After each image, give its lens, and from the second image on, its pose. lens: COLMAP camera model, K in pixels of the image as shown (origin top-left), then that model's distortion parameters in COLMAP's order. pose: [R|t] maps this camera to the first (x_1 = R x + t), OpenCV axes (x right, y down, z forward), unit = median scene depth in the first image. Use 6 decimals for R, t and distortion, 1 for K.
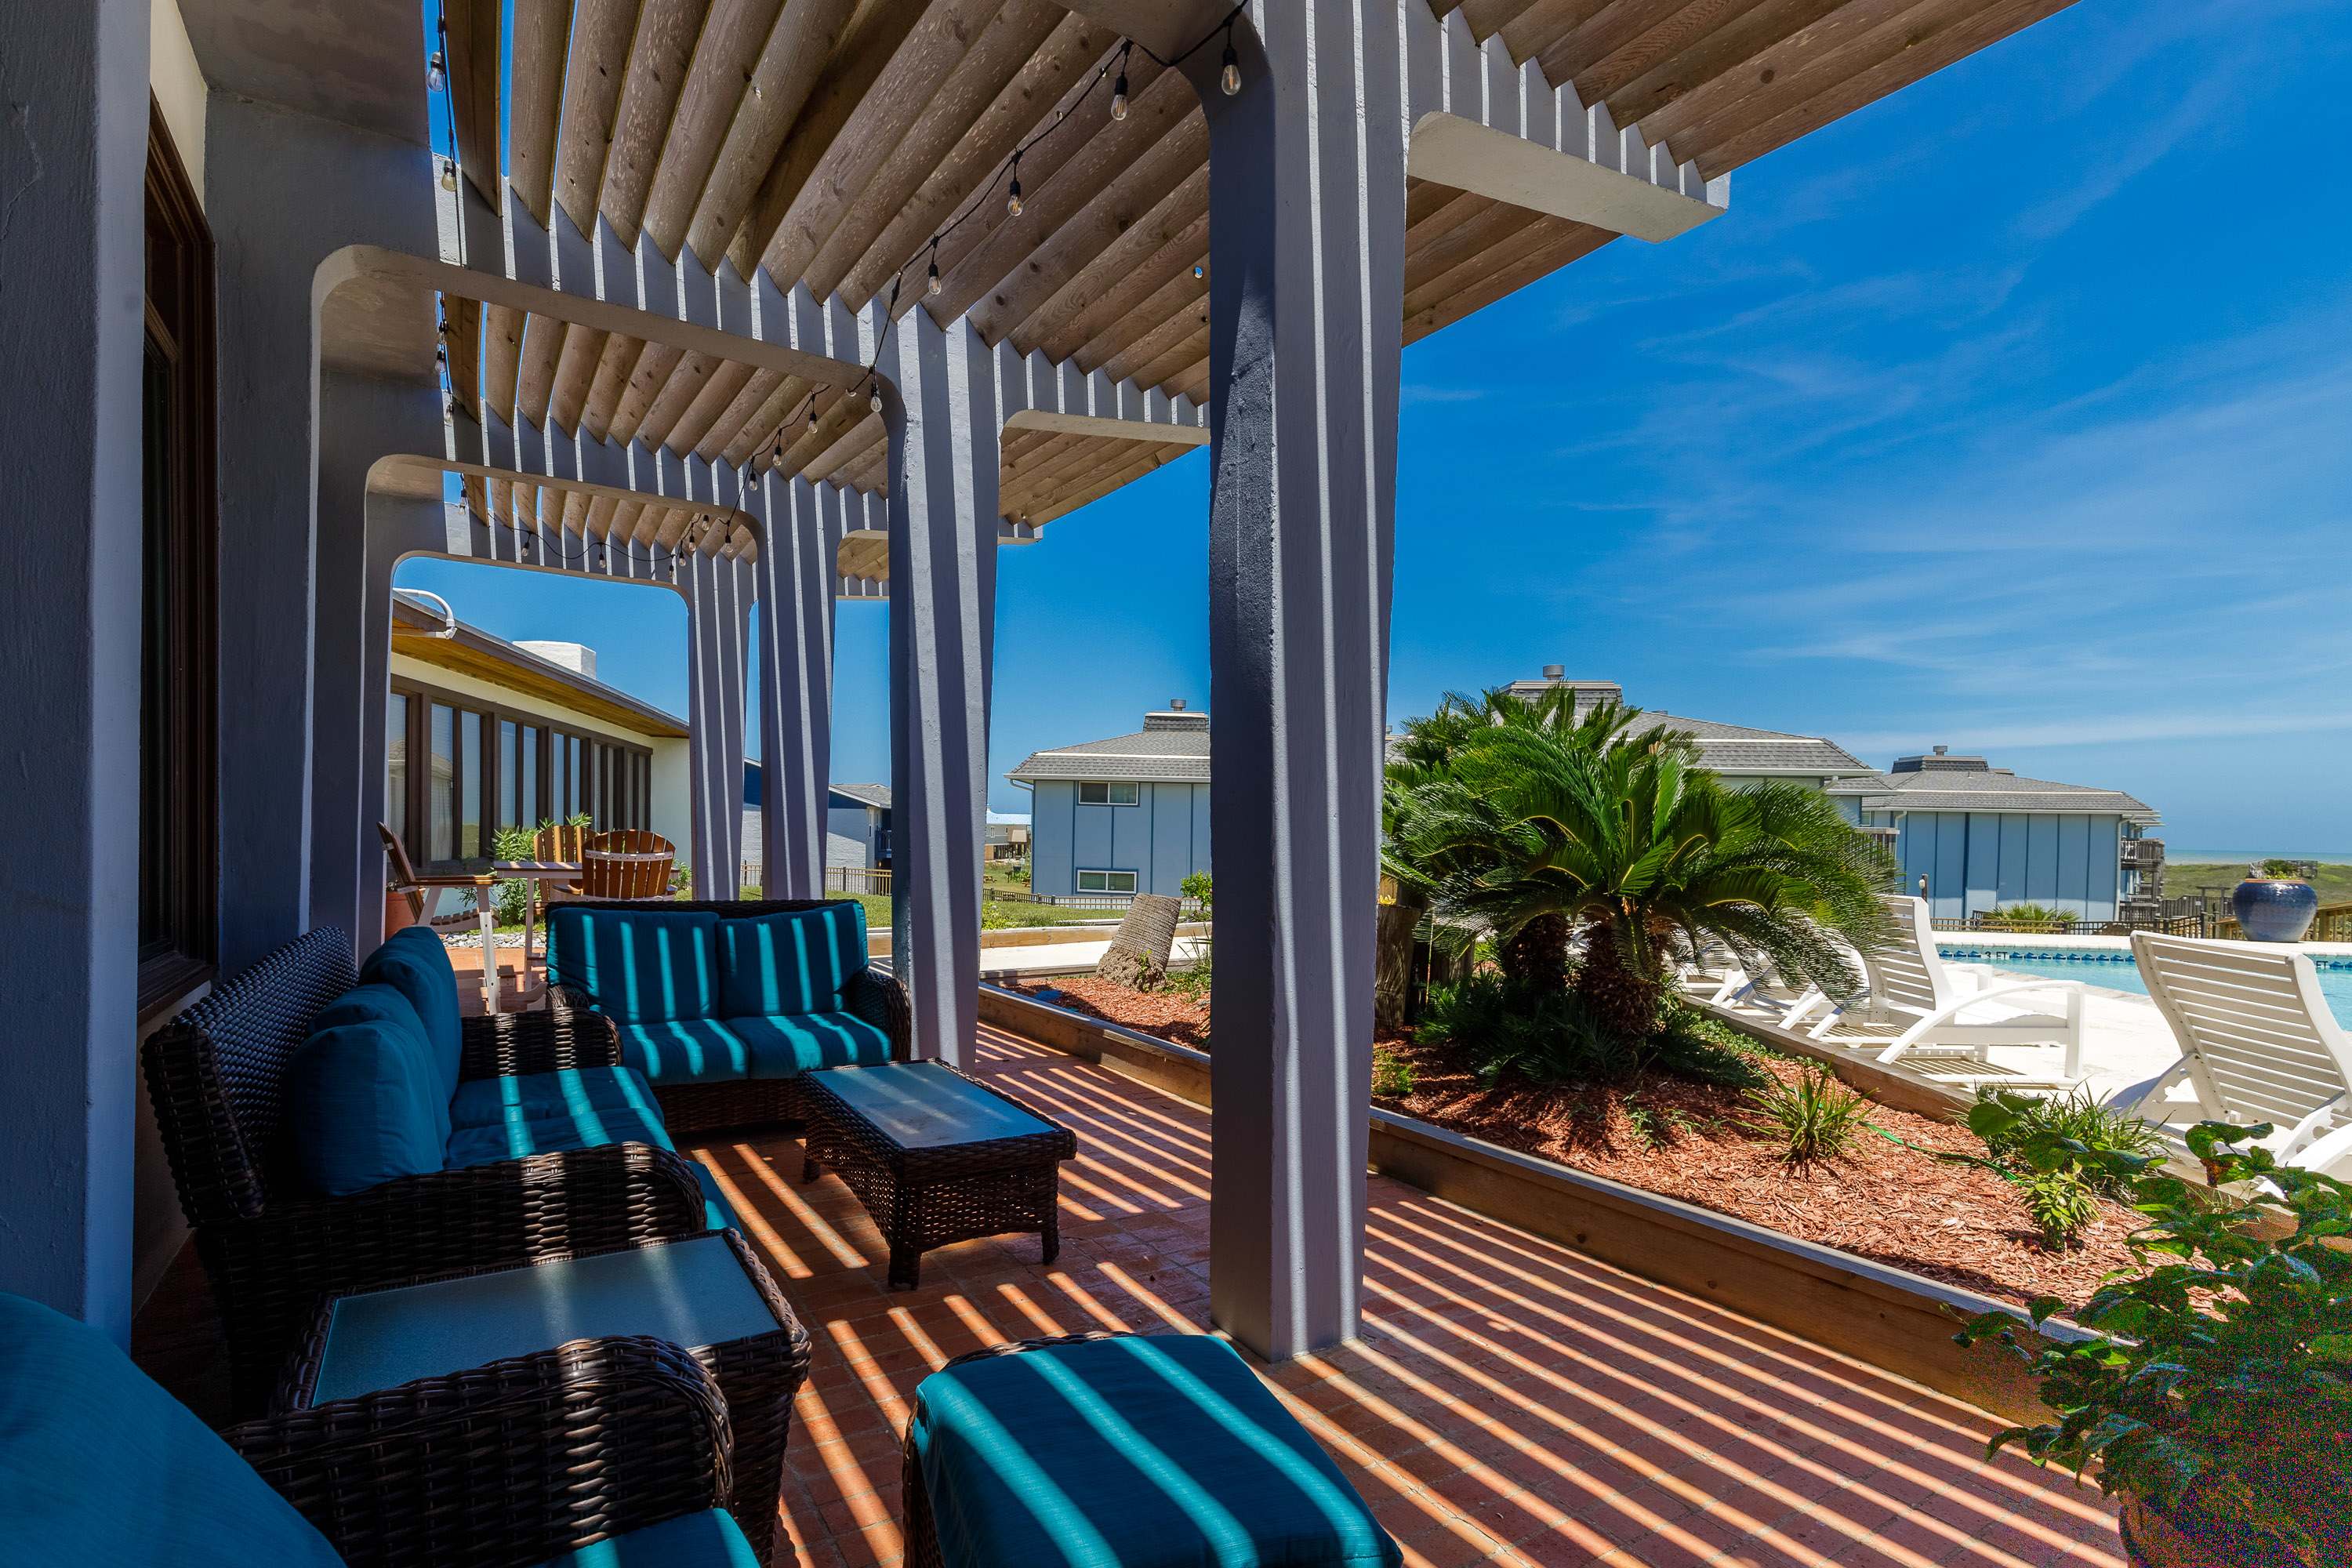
lens RADIAL K [[1077.0, 0, 1240.7], [0, 1077.0, 844.3], [0, 0, 1]] dist [0.010277, -0.001098]
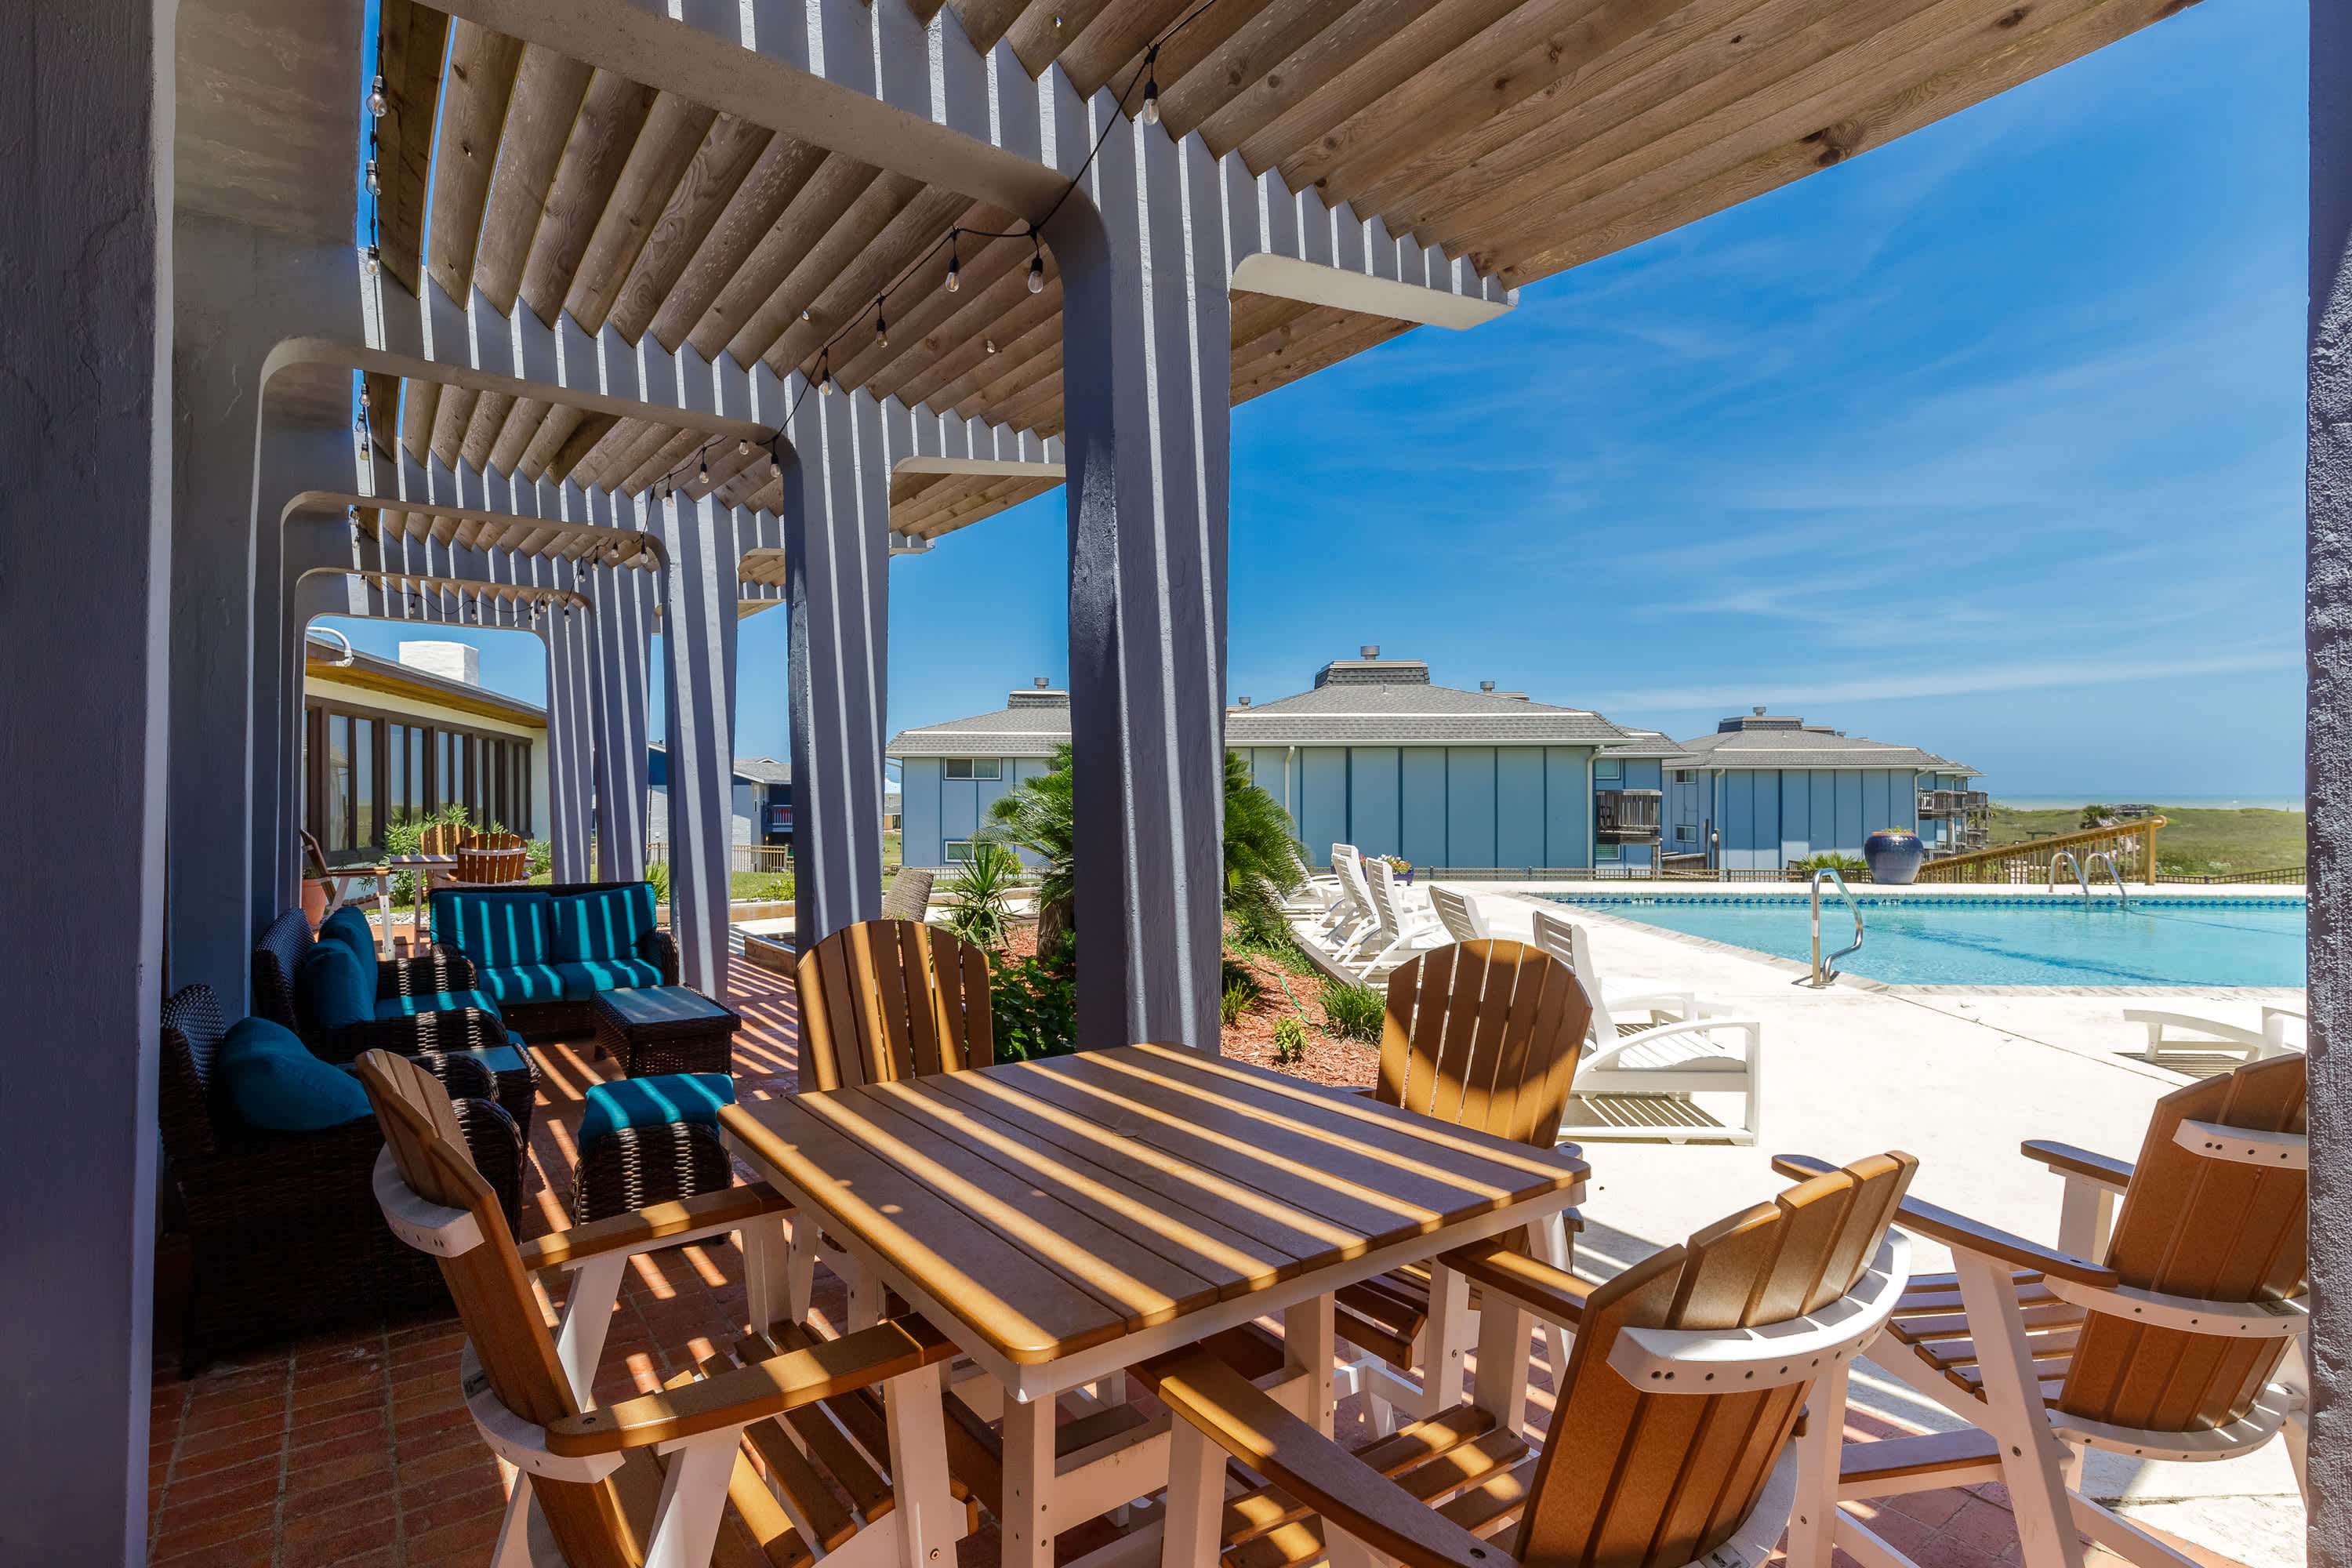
lens RADIAL K [[1077.0, 0, 1171.2], [0, 1077.0, 790.5], [0, 0, 1]] dist [0.010277, -0.001098]
pose [[0.999411, -0.020652, 0.027391, 0.194247], [0.021100, 0.999647, -0.016150, -0.020496], [-0.027048, 0.016718, 0.999494, -0.296173]]
